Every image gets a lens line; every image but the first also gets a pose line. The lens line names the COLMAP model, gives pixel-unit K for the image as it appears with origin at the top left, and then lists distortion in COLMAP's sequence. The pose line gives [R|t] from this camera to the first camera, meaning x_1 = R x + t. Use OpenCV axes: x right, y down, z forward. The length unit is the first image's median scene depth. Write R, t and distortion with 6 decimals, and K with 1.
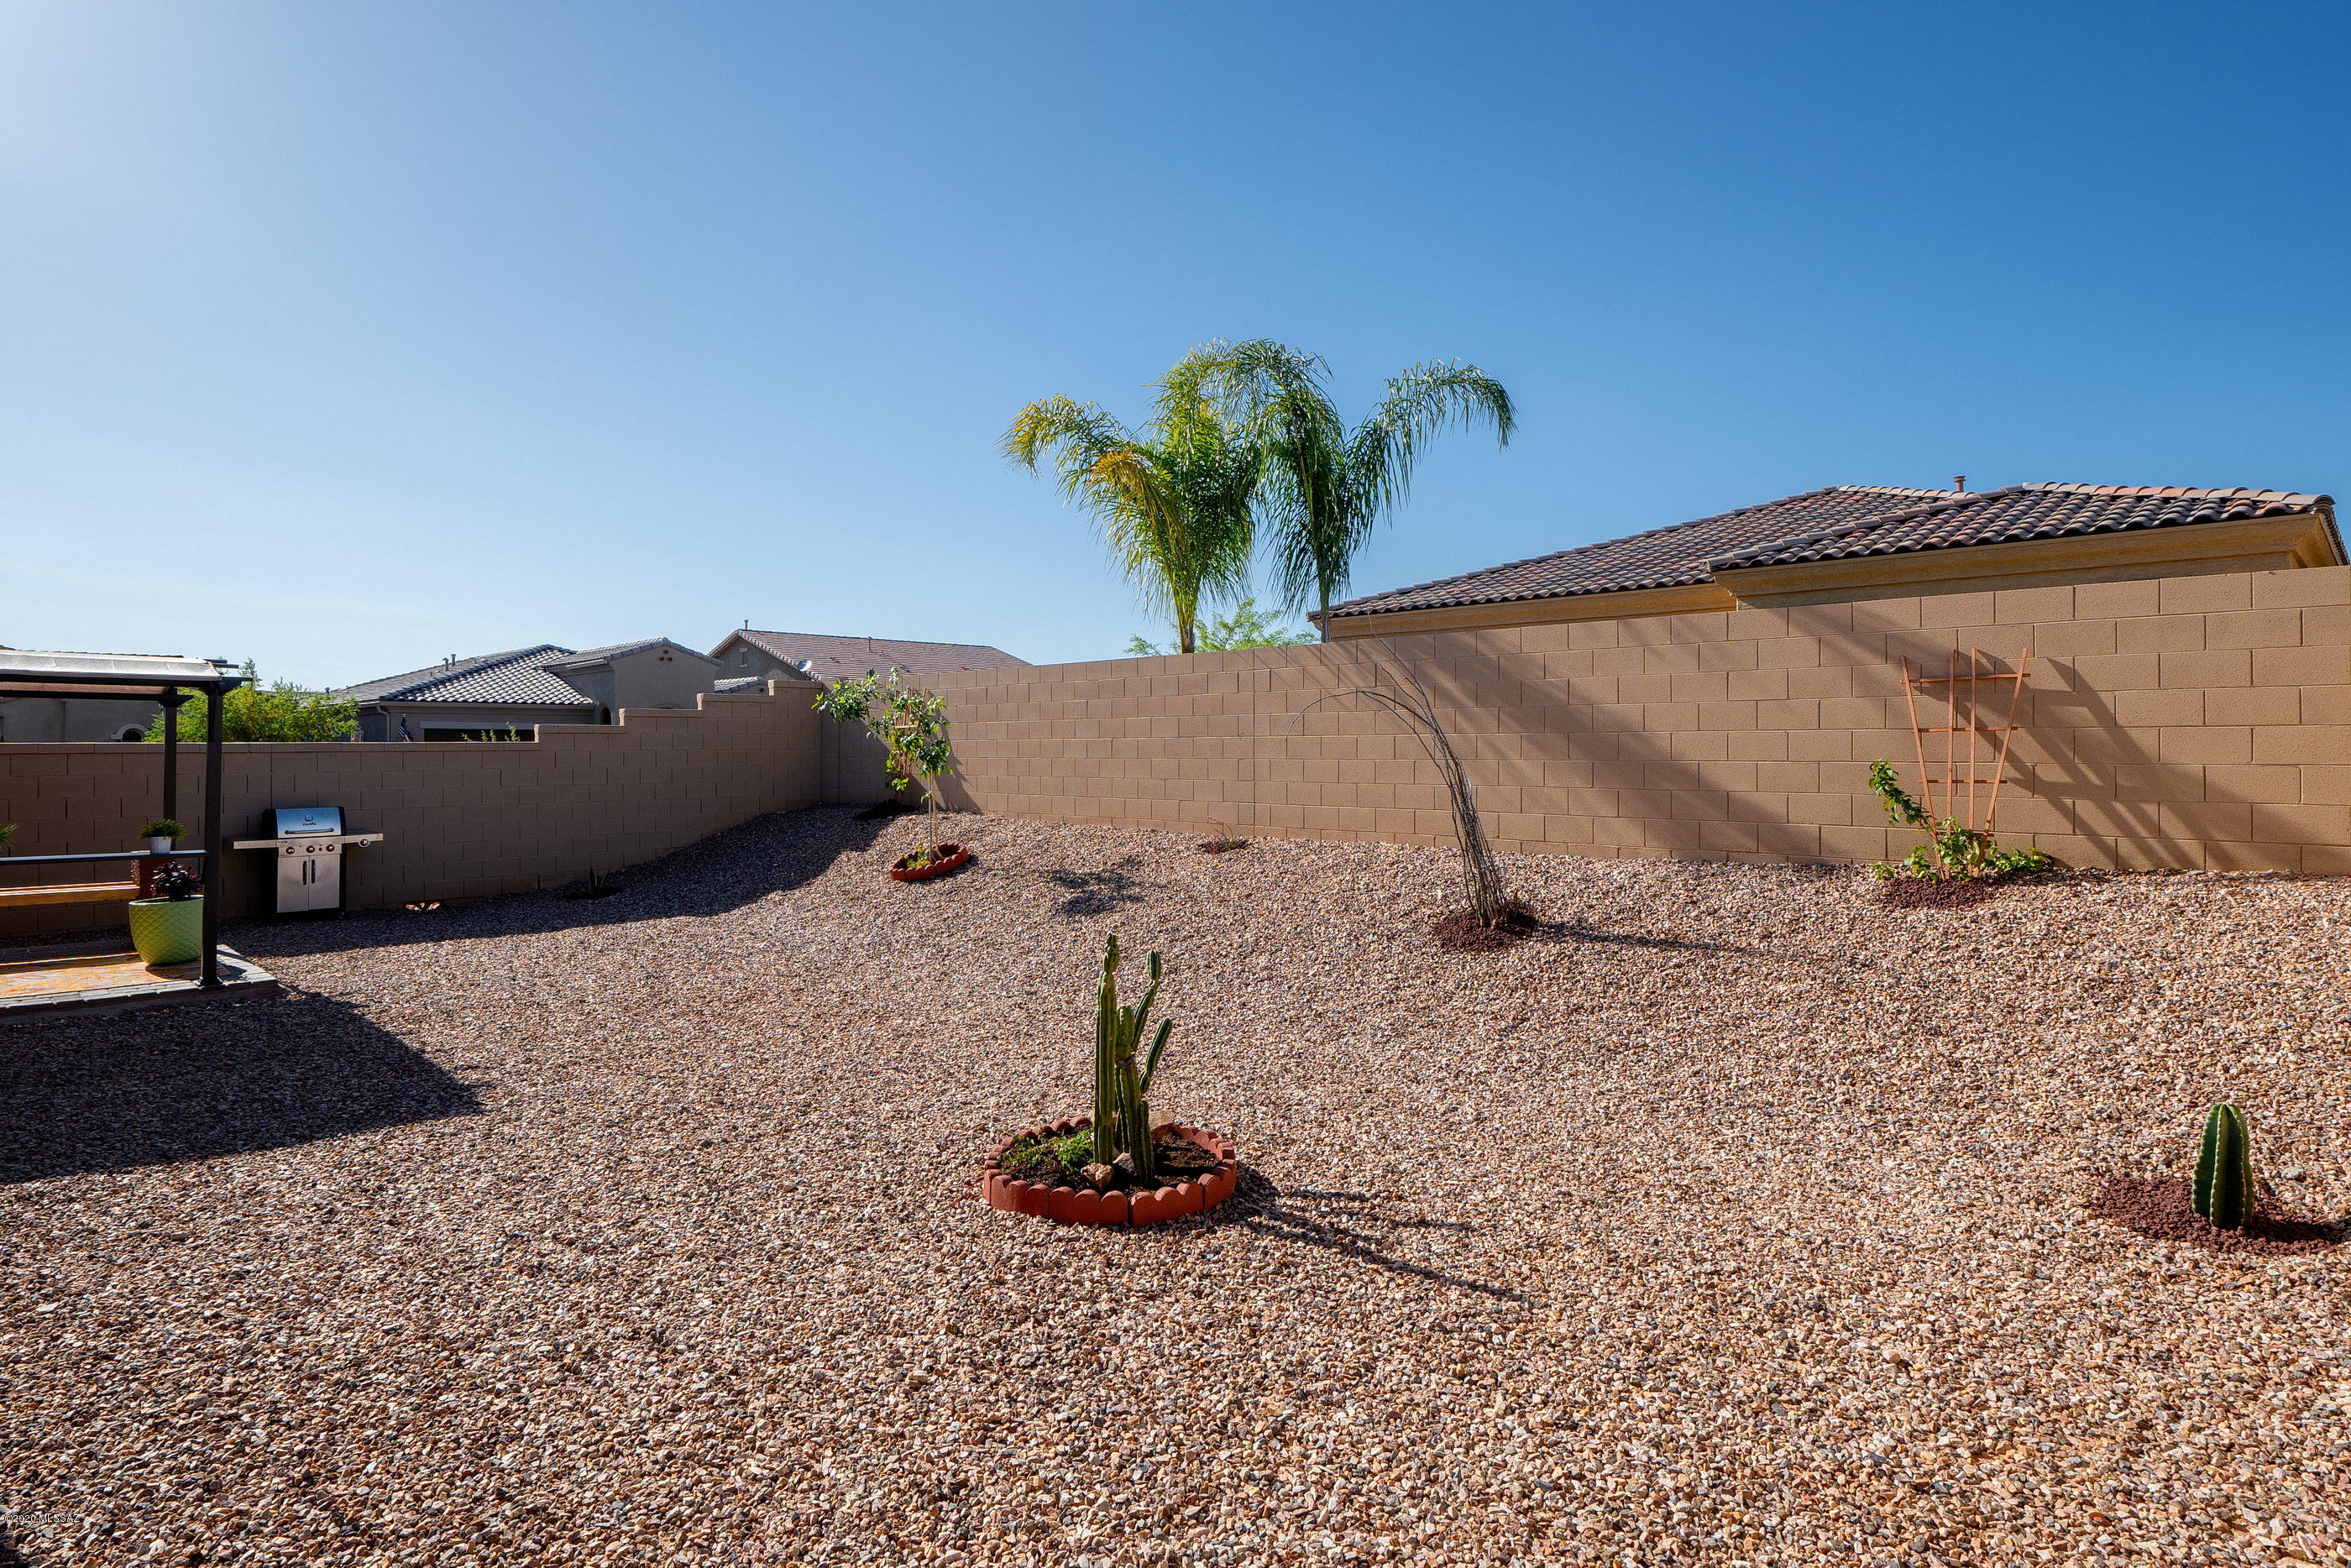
lens RADIAL K [[1199.6, 0, 1174.1], [0, 1199.6, 749.7], [0, 0, 1]] dist [0.000929, 0.000430]
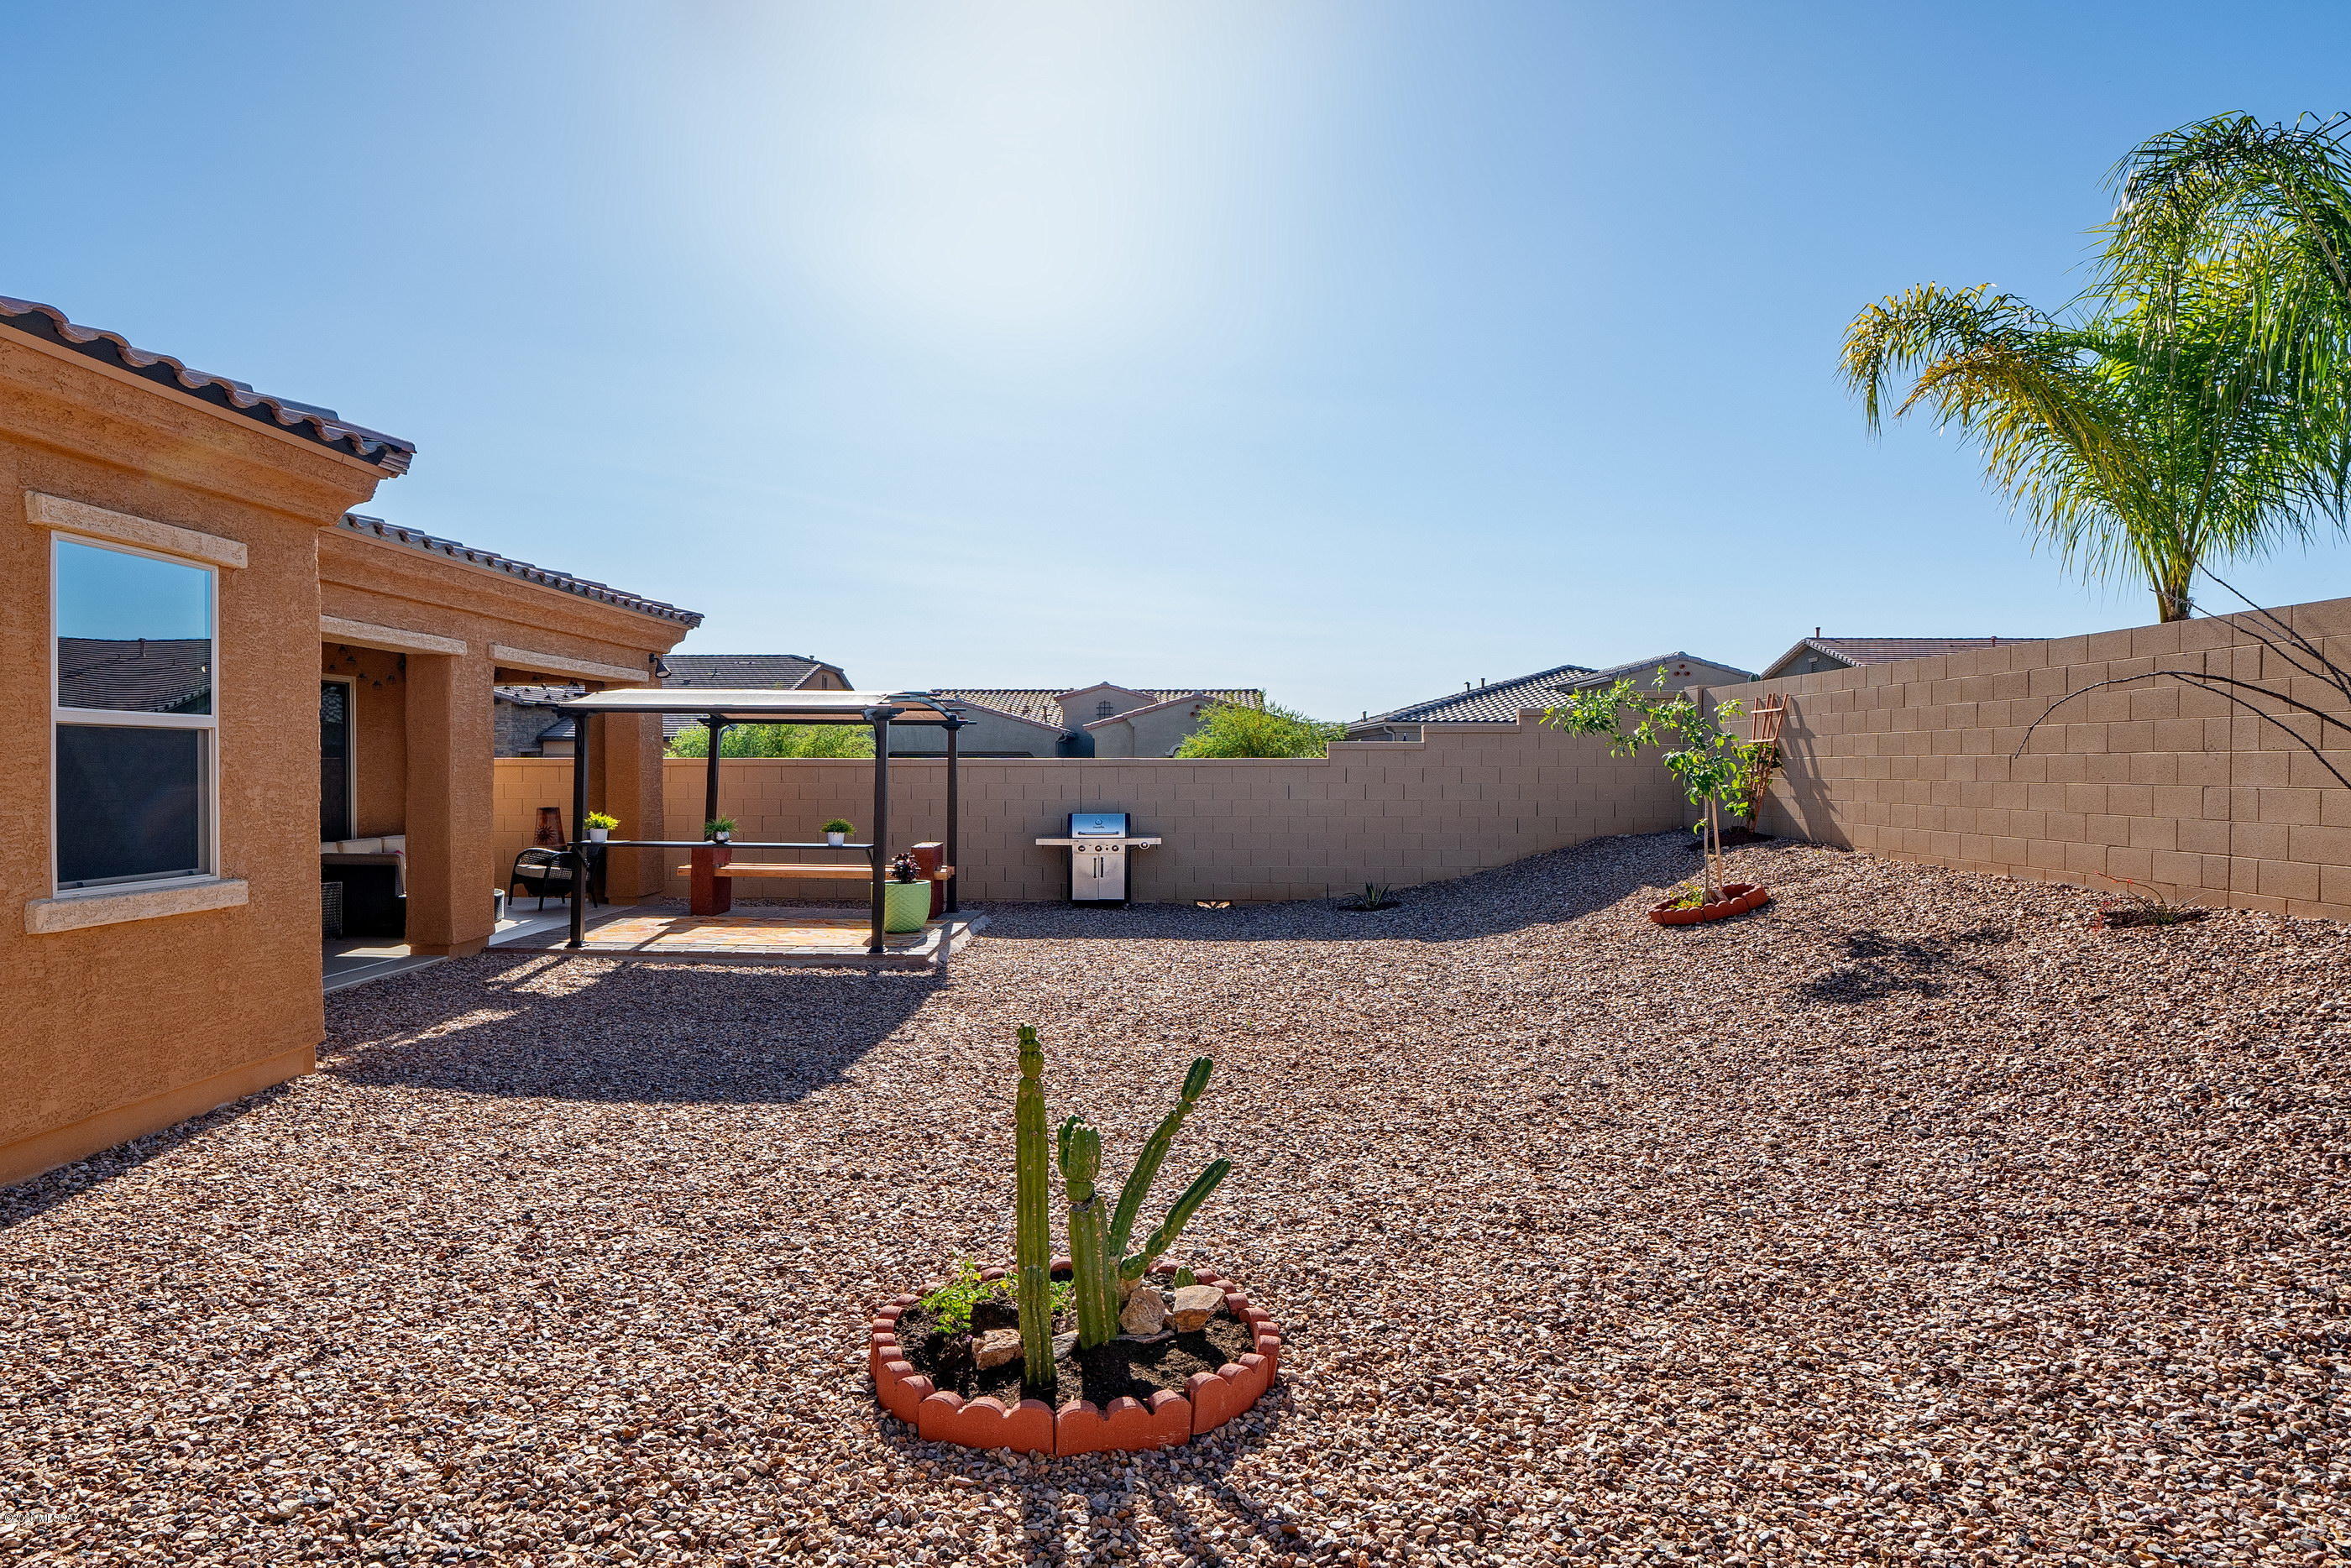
lens RADIAL K [[1227.7, 0, 1173.2], [0, 1227.7, 819.6], [0, 0, 1]] dist [-0.002575, -0.000134]
pose [[0.699208, 0.037354, -0.713942, 0.186834], [-0.006475, 0.998924, 0.045924, -0.001523], [0.714889, -0.027488, 0.698698, 0.195481]]
